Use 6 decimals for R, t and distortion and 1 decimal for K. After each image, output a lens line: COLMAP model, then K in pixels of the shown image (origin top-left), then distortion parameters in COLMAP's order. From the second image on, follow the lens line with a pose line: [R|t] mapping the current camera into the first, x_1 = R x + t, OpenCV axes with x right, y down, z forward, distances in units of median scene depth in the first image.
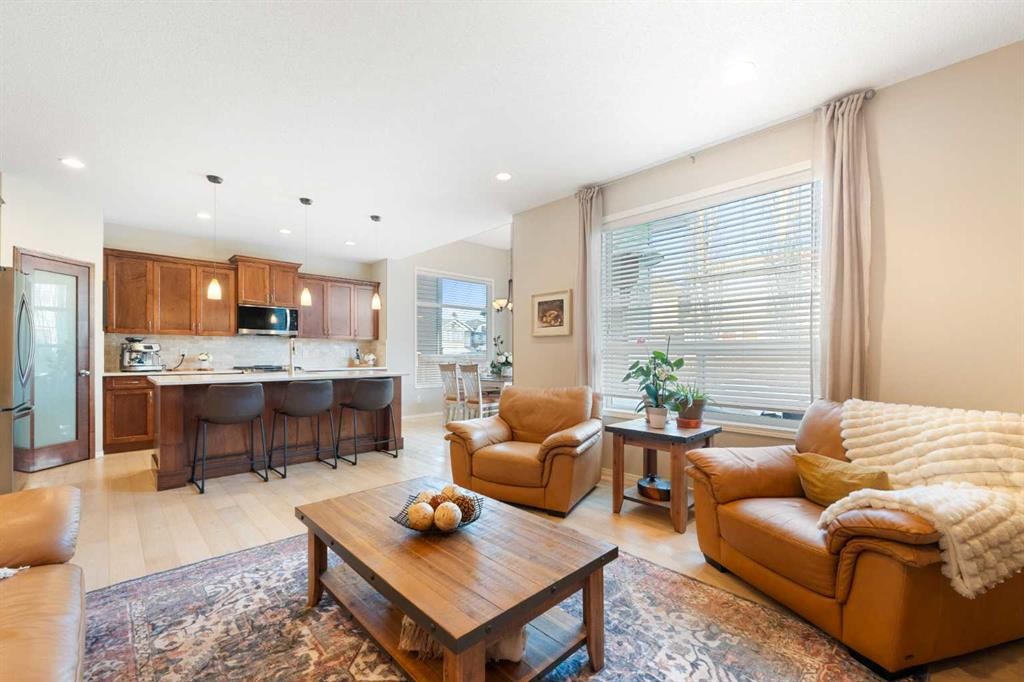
lens RADIAL K [[418.2, 0, 505.8], [0, 418.2, 353.3], [0, 0, 1]] dist [-0.004497, 0.000783]
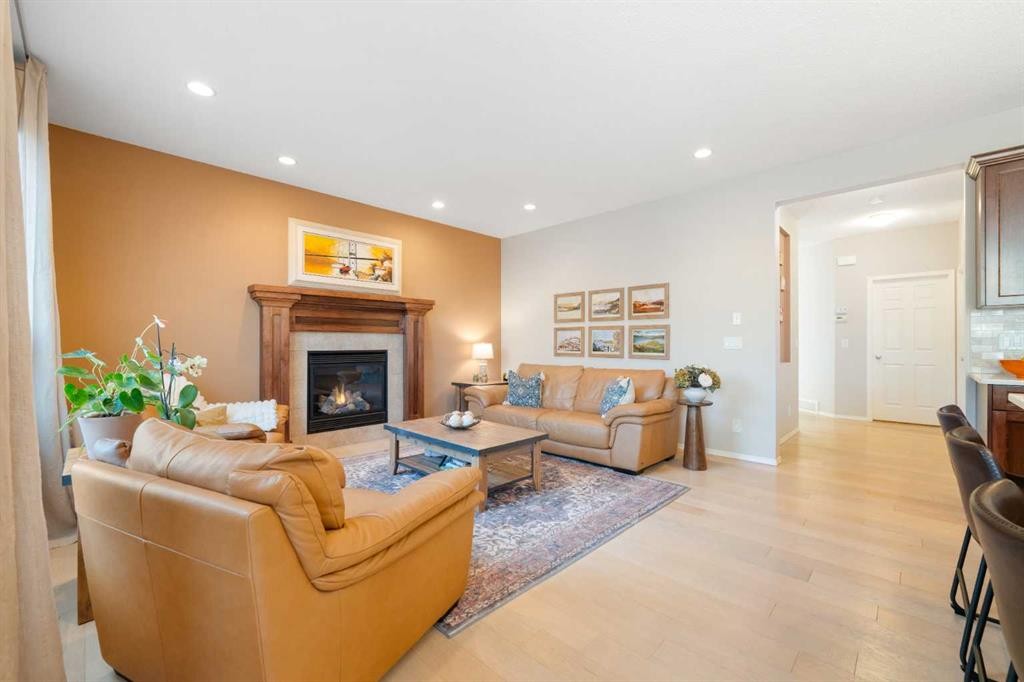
lens RADIAL K [[418.2, 0, 516.5], [0, 418.2, 346.0], [0, 0, 1]] dist [-0.004497, 0.000783]
pose [[-0.998426, -0.000492, -0.056081, -0.103638], [-0.000614, 0.999997, 0.002155, 0.003435], [0.056079, 0.002186, -0.998424, 1.000938]]
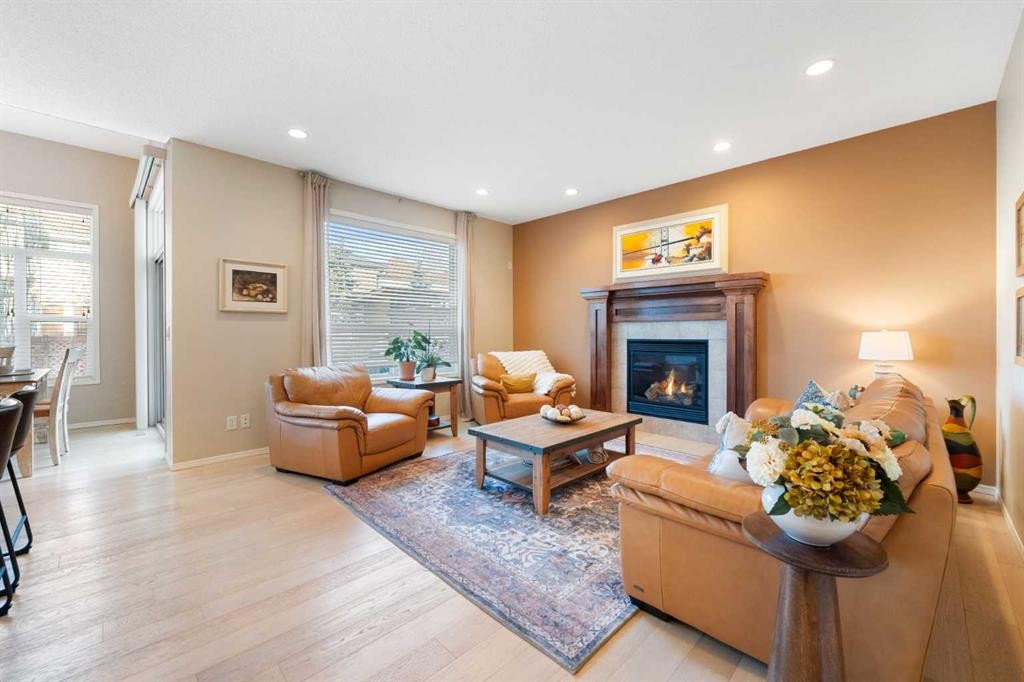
lens RADIAL K [[418.2, 0, 510.6], [0, 418.2, 334.8], [0, 0, 1]] dist [-0.004497, 0.000783]
pose [[-0.024211, -0.007922, 0.999675, -0.679642], [-0.000757, 0.999968, 0.007906, -0.000874], [-0.999707, -0.000565, -0.024216, 0.422261]]
